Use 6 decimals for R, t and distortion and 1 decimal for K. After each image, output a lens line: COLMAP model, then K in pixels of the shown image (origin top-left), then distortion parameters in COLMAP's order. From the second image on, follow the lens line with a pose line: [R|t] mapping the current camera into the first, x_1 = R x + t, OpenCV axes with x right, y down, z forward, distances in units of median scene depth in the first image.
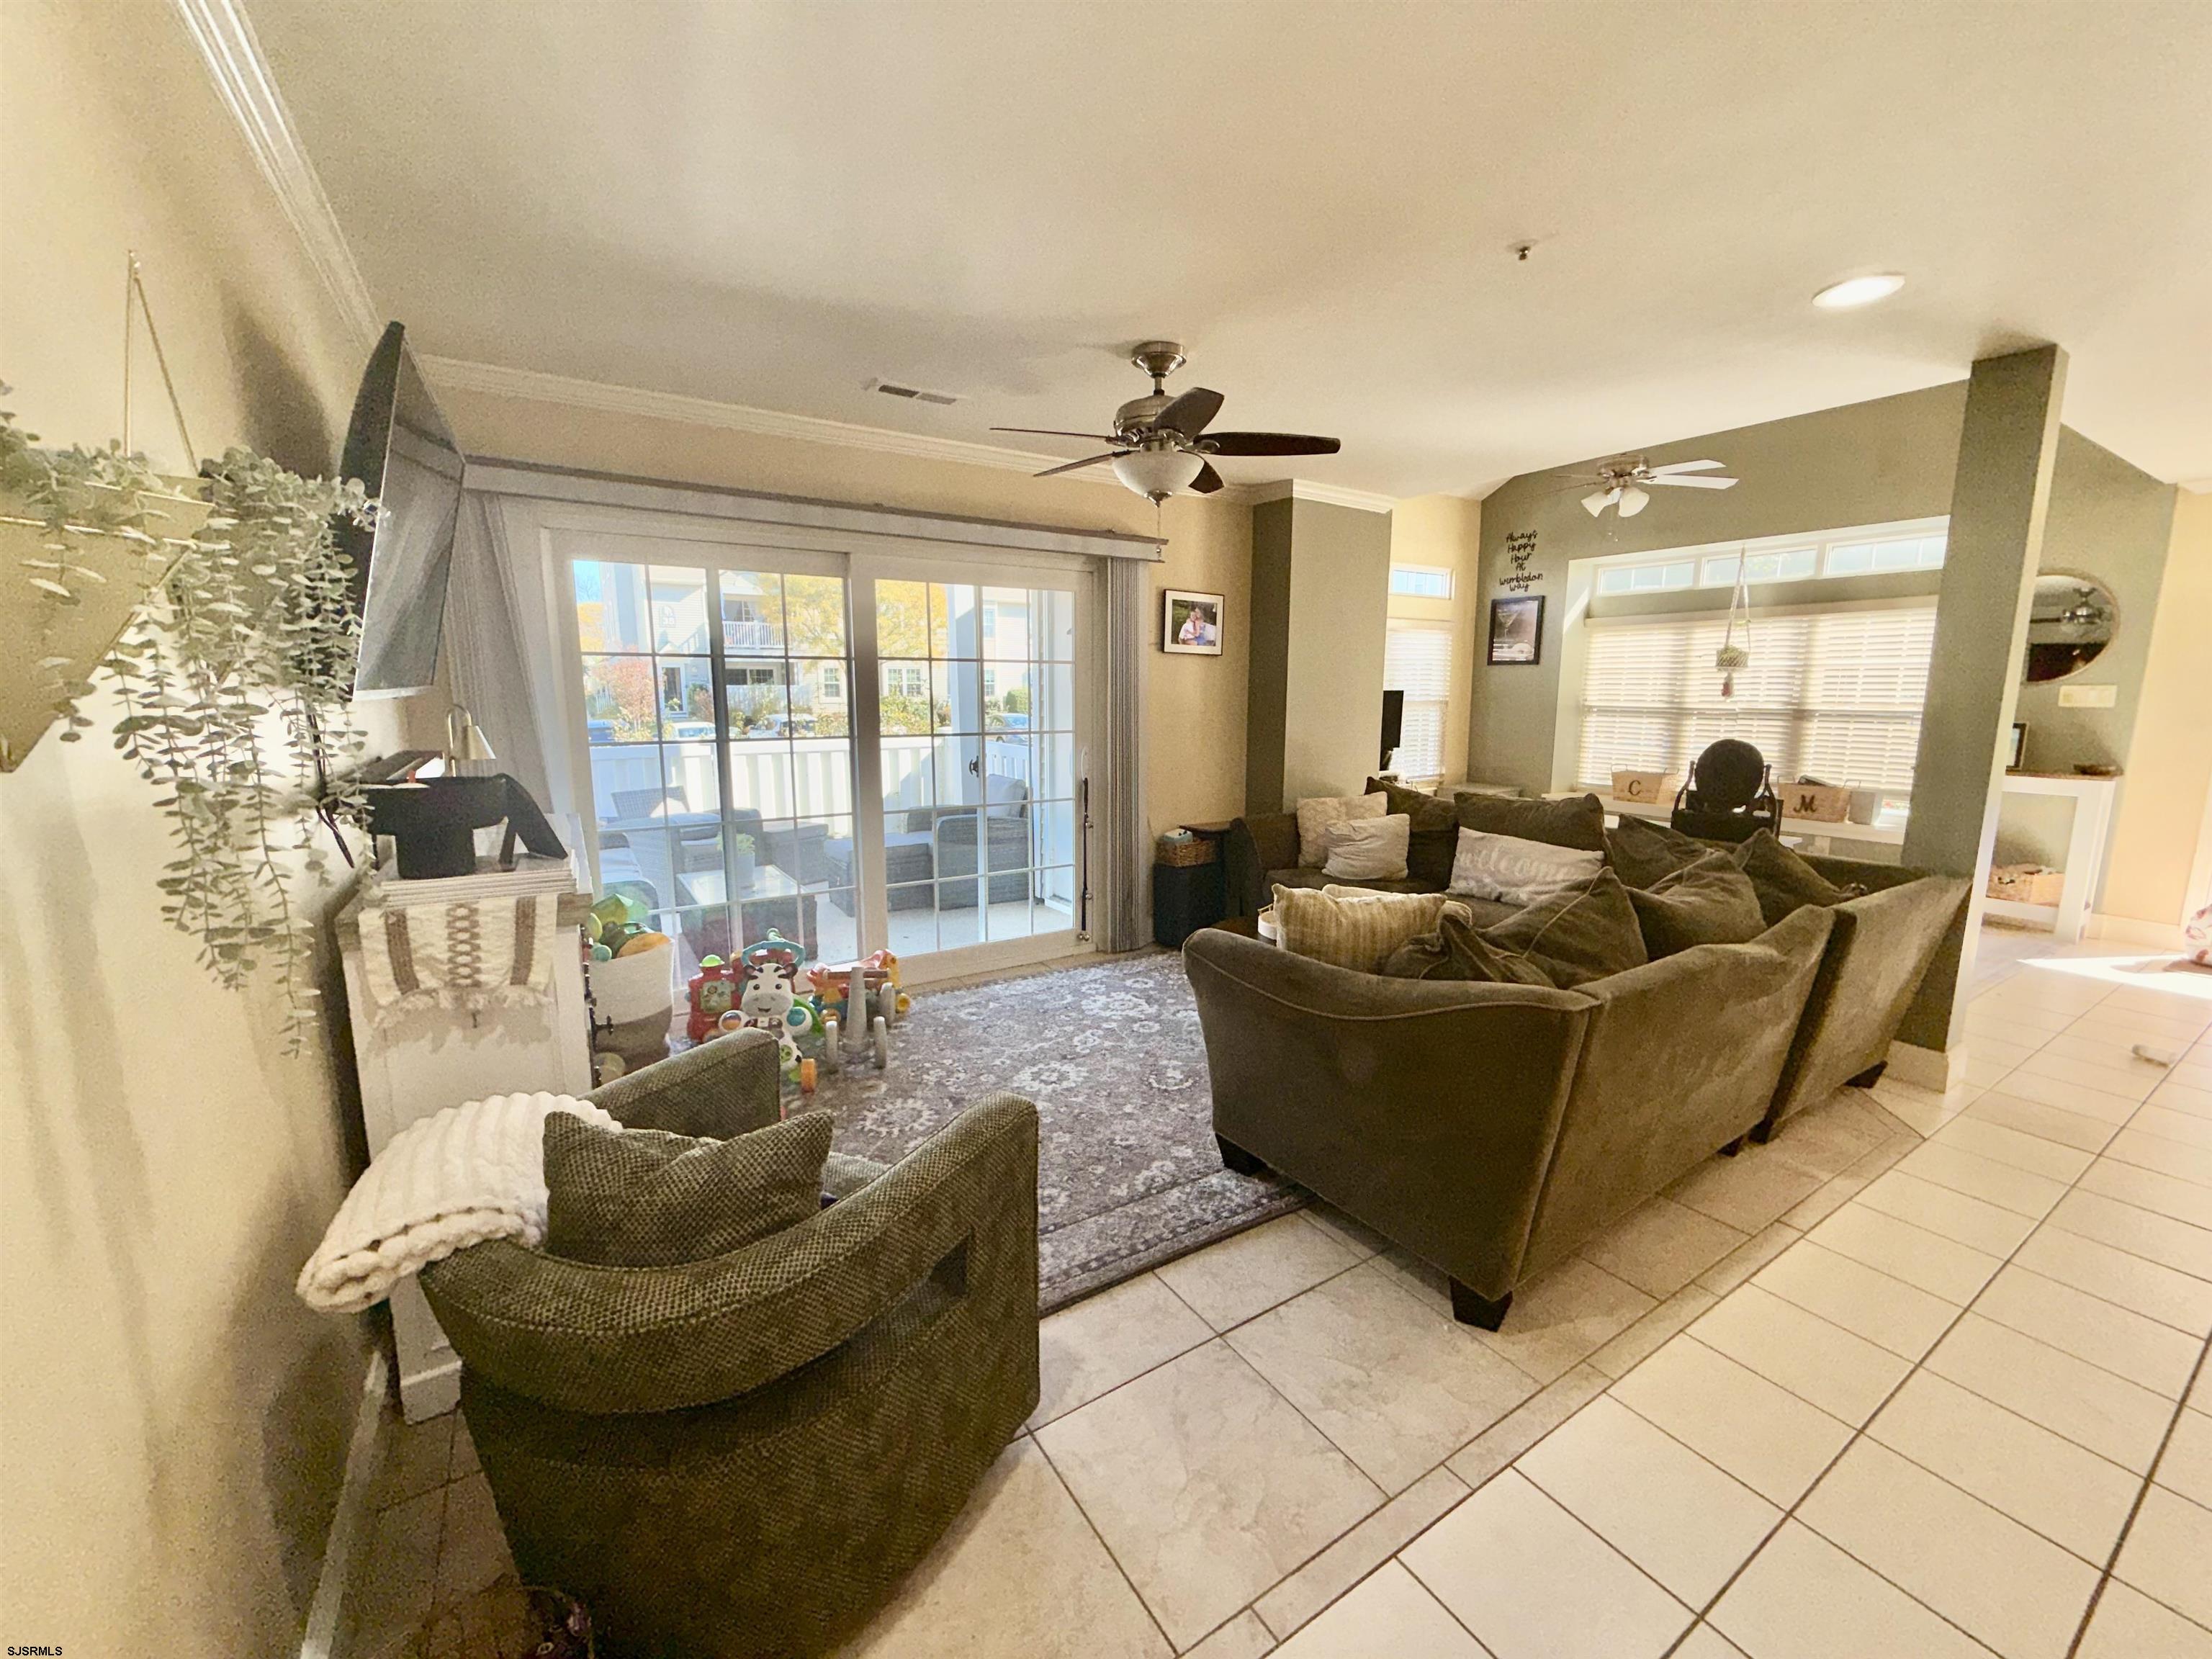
lens RADIAL K [[878.6, 0, 1106.0], [0, 878.6, 829.5], [0, 0, 1]] dist [0.001712, -0.000415]
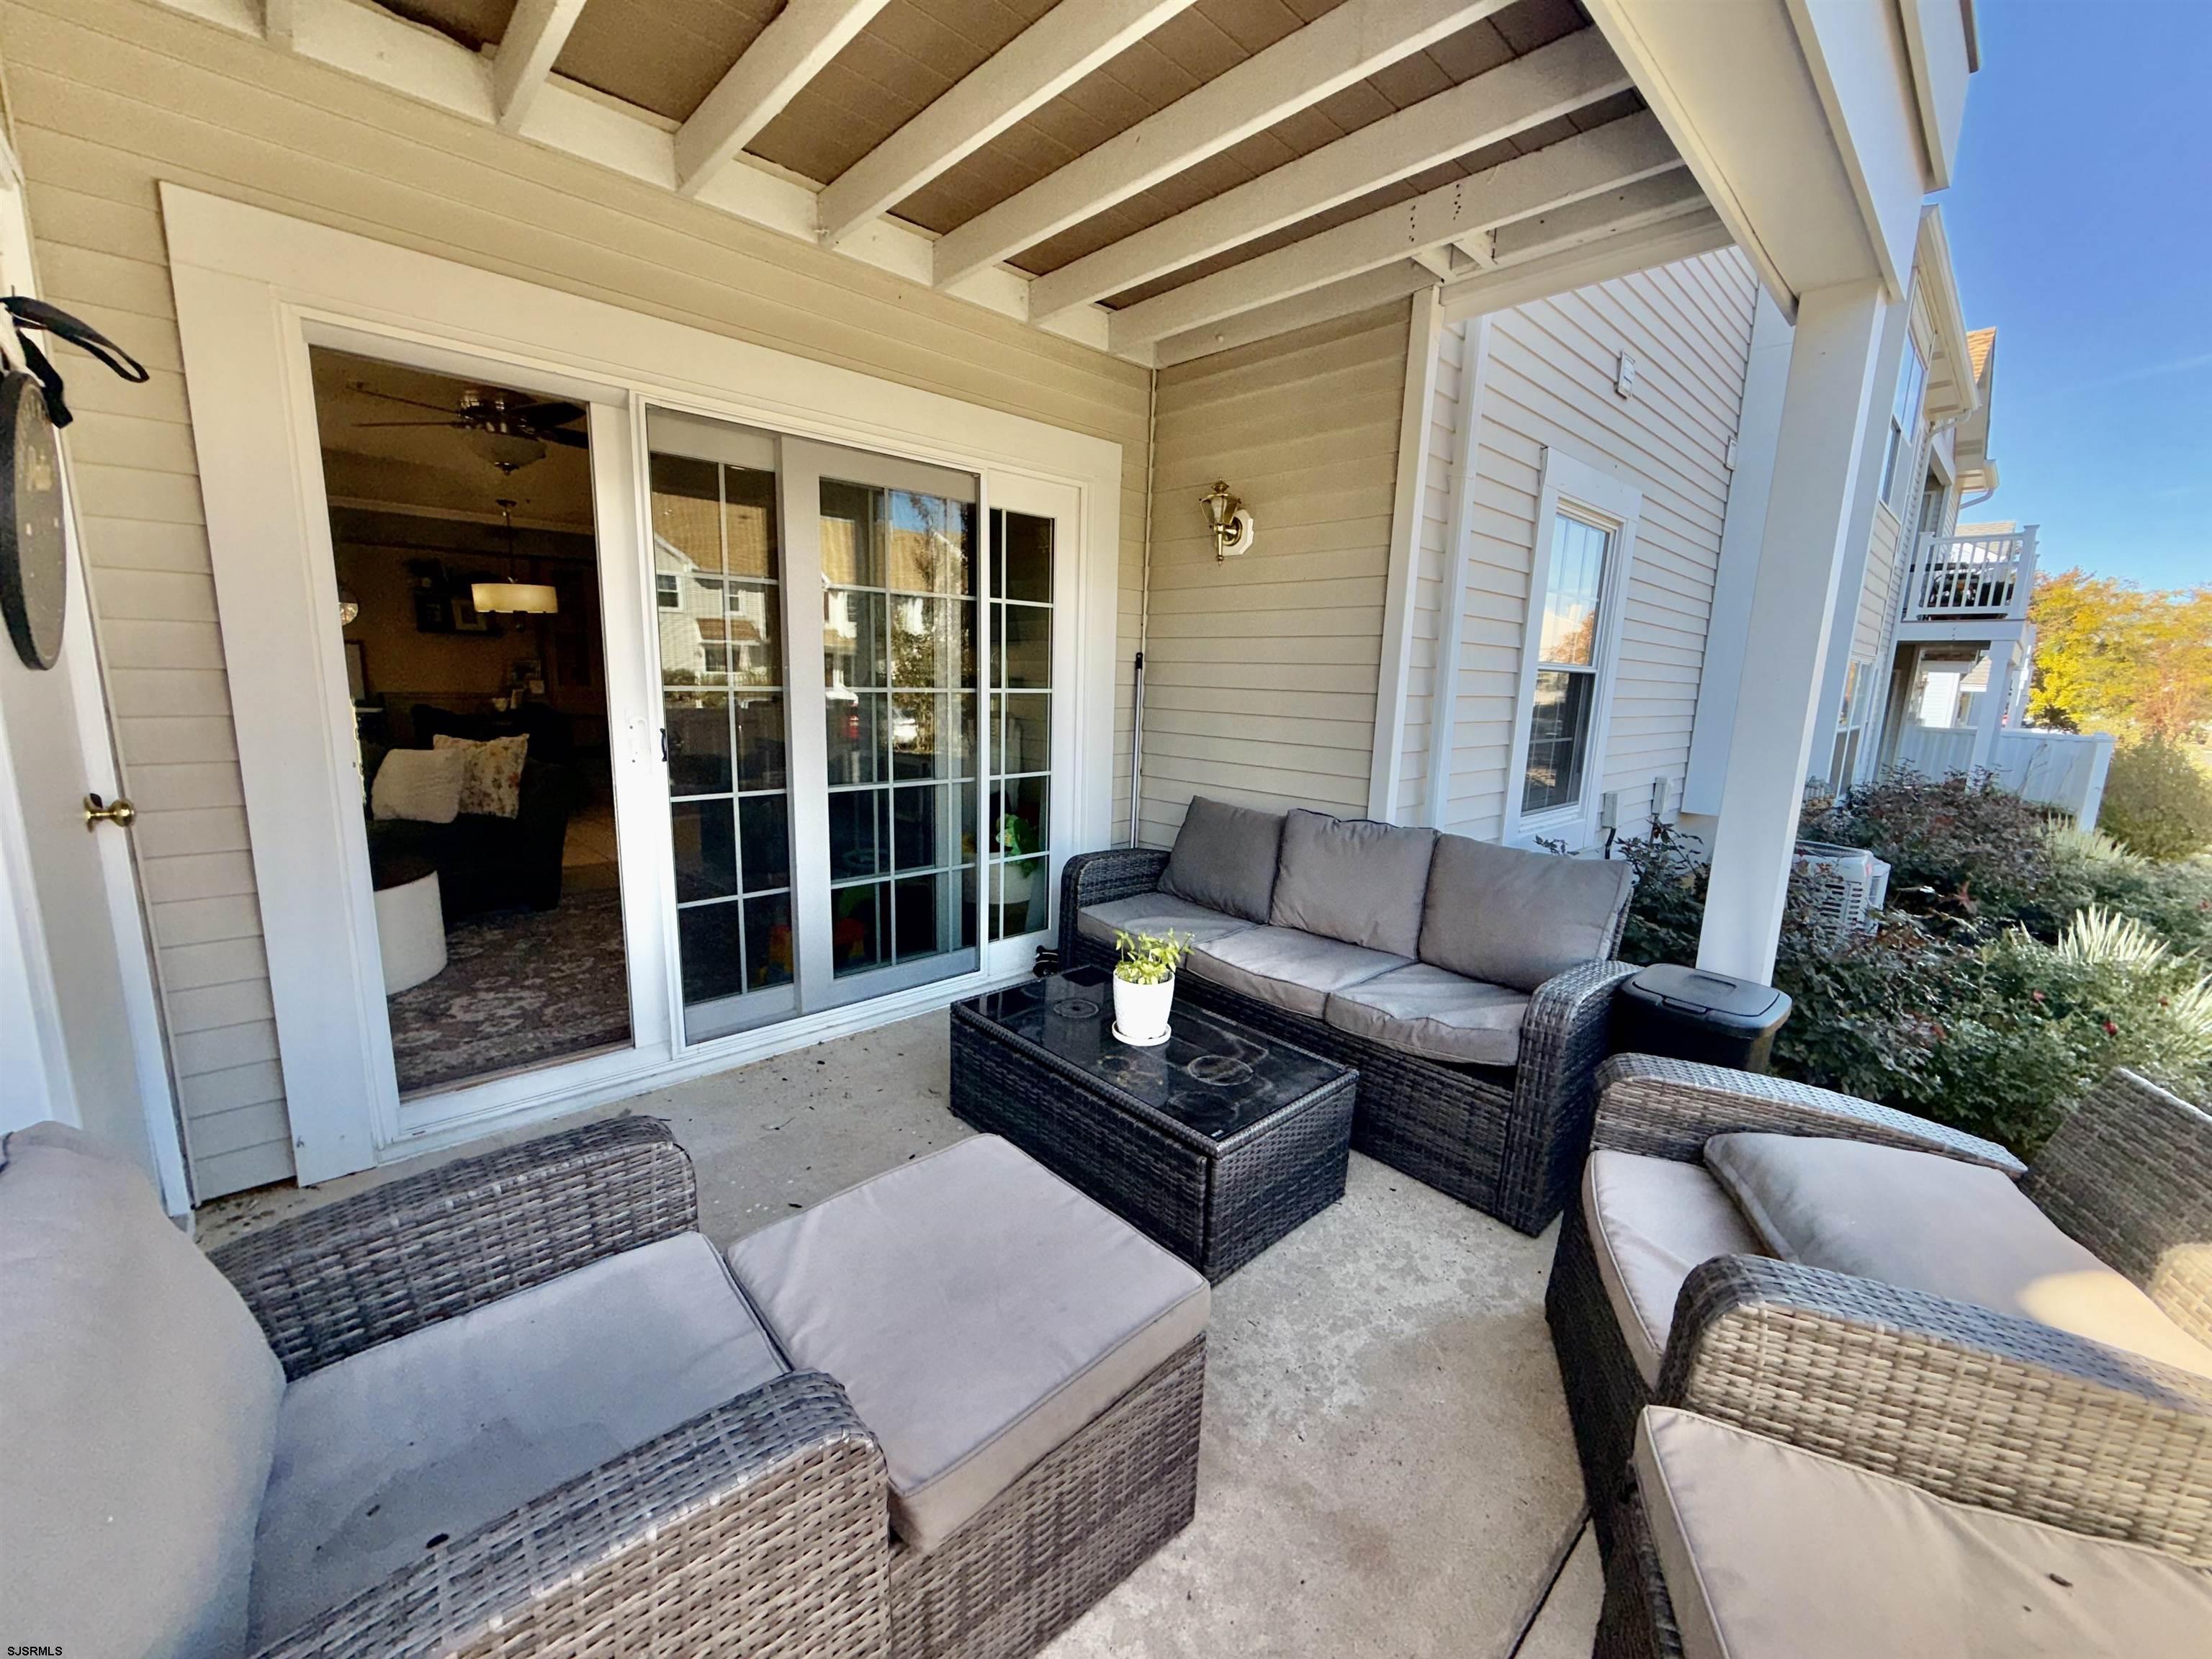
lens RADIAL K [[878.6, 0, 1106.0], [0, 878.6, 829.5], [0, 0, 1]] dist [0.001712, -0.000415]
pose [[-0.981821, 0.004663, -0.189750, -0.404991], [-0.059173, 0.942358, 0.329332, -0.264801], [0.180348, 0.334573, -0.924951, 1.872524]]
